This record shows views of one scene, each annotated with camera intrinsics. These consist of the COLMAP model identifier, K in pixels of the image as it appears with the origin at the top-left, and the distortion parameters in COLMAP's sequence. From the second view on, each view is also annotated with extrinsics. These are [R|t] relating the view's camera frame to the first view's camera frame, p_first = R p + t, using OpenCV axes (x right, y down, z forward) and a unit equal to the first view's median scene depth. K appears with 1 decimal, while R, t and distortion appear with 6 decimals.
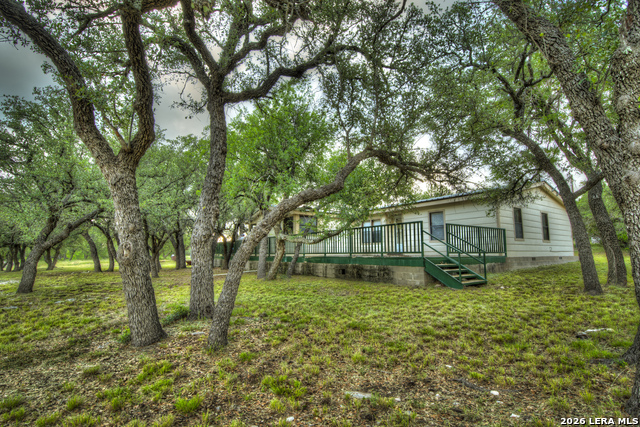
lens RADIAL K [[282.8, 0, 320.0], [0, 282.8, 213.5], [0, 0, 1]] dist [0.000479, 0.000027]
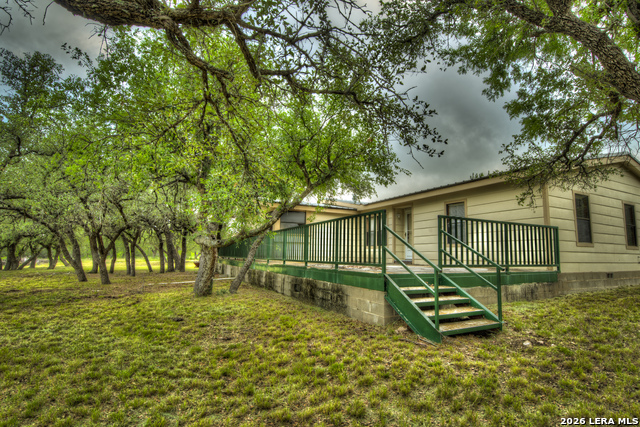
lens RADIAL K [[276.3, 0, 359.7], [0, 276.3, 214.1], [0, 0, 1]] dist [-0.001037, -0.000221]
pose [[0.993628, 0.002702, -0.112677, 0.292104], [-0.003340, 0.999979, -0.005473, 0.030997], [0.112660, 0.005814, 0.993617, 0.351267]]
